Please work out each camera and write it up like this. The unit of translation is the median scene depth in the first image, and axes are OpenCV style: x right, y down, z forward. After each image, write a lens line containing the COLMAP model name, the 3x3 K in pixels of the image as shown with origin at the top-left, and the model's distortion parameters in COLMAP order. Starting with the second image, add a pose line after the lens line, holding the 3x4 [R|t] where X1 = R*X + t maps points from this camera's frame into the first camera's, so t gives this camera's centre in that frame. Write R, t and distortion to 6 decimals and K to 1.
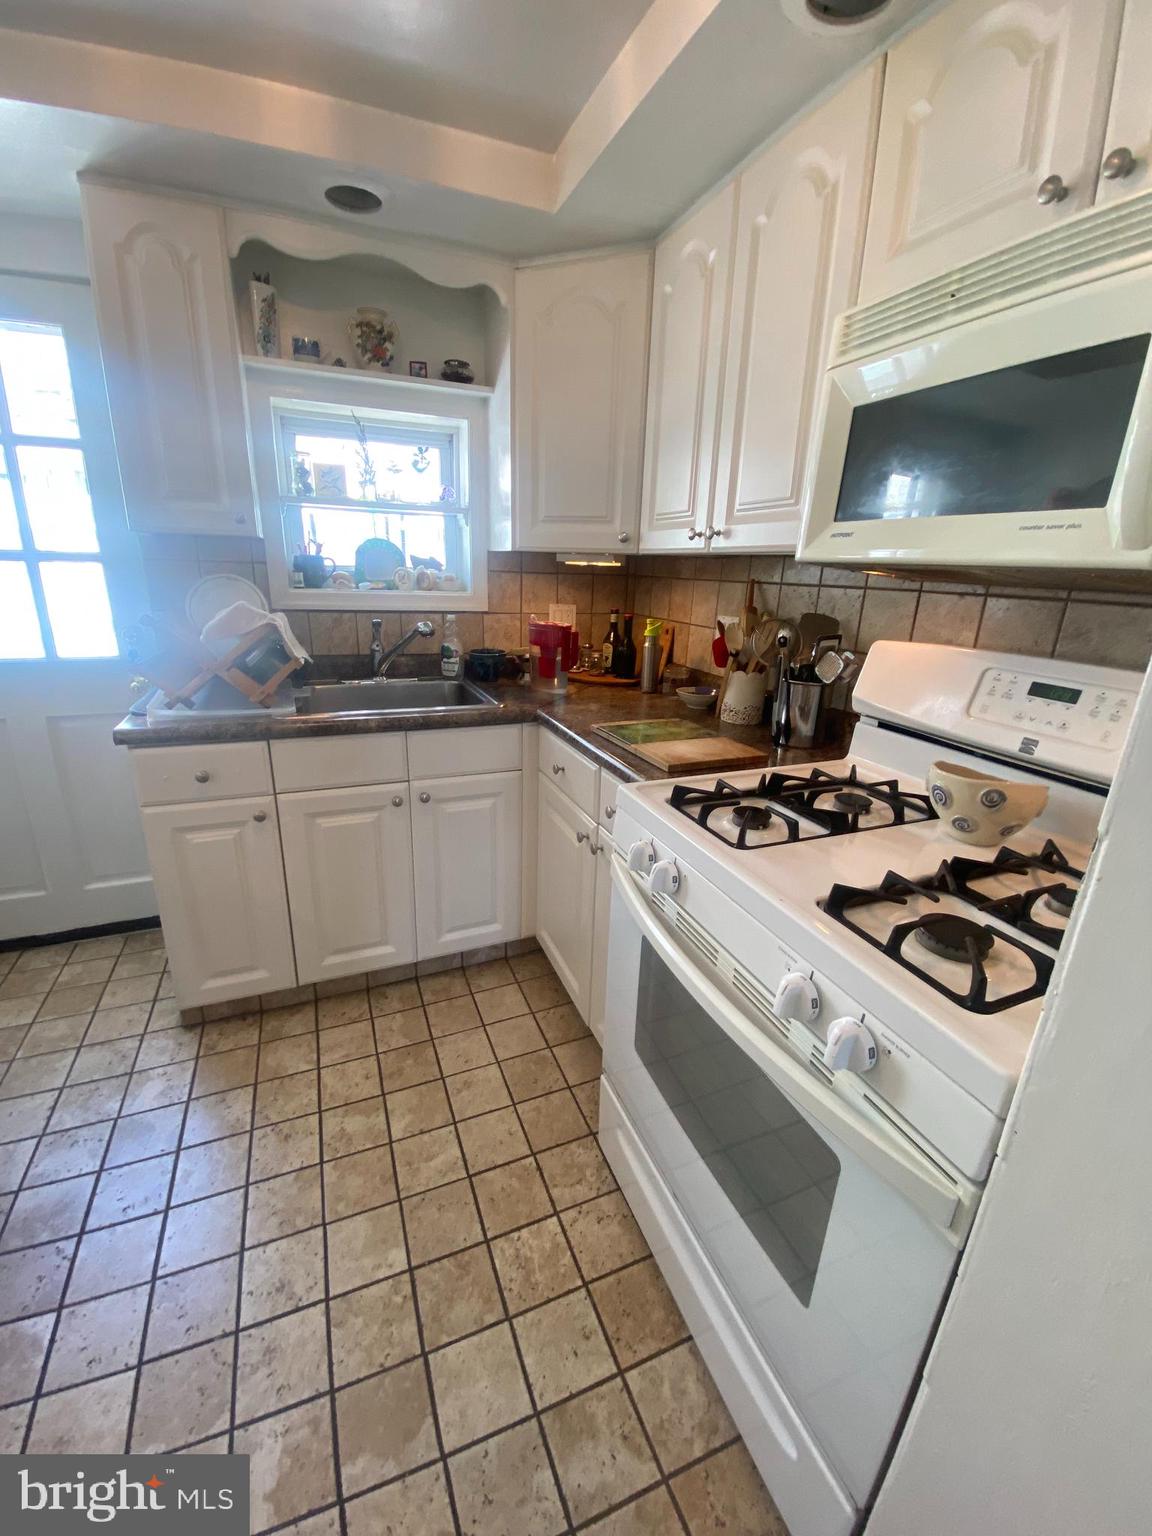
lens RADIAL K [[622.3, 0, 579.2], [0, 622.3, 765.3], [0, 0, 1]] dist [0.023054, -0.023268]
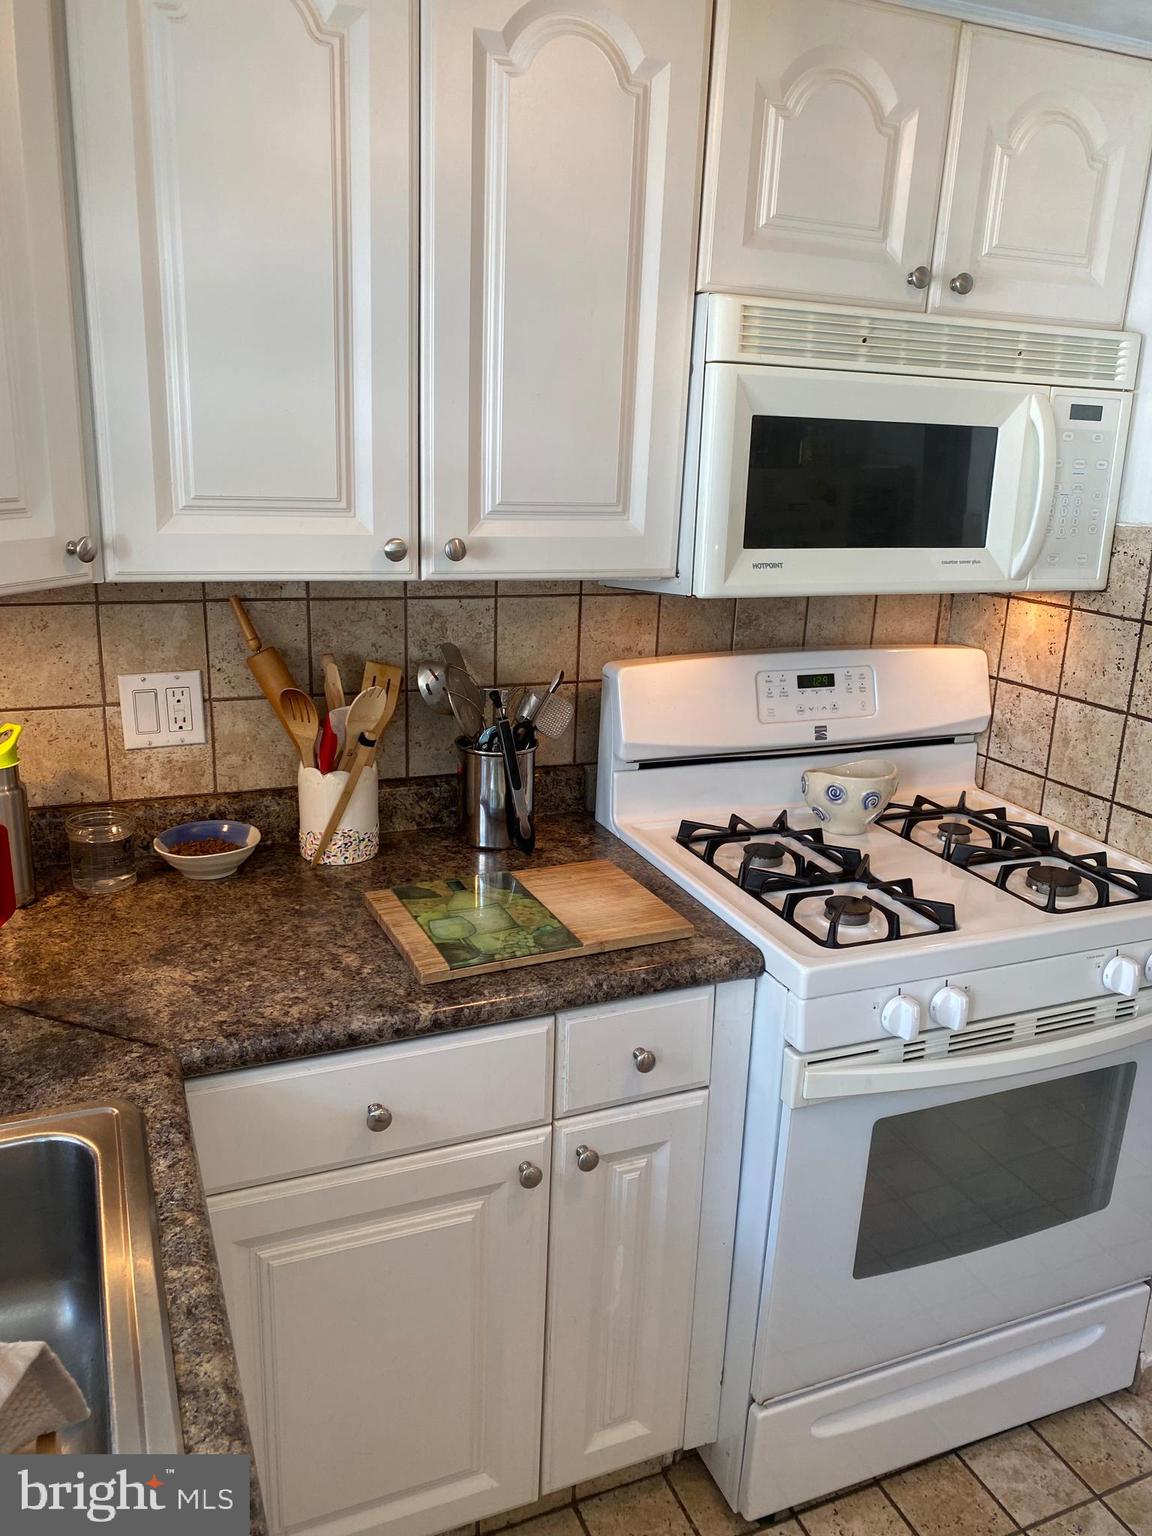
lens RADIAL K [[1173.7, 0, 573.4], [0, 1173.7, 752.7], [0, 0, 1]] dist [0.103765, -0.161520]
pose [[-0.001271, -0.305349, 0.952240, -1.138029], [0.264698, 0.918172, 0.294778, -0.659034], [-0.964330, 0.252431, 0.079658, 1.161815]]
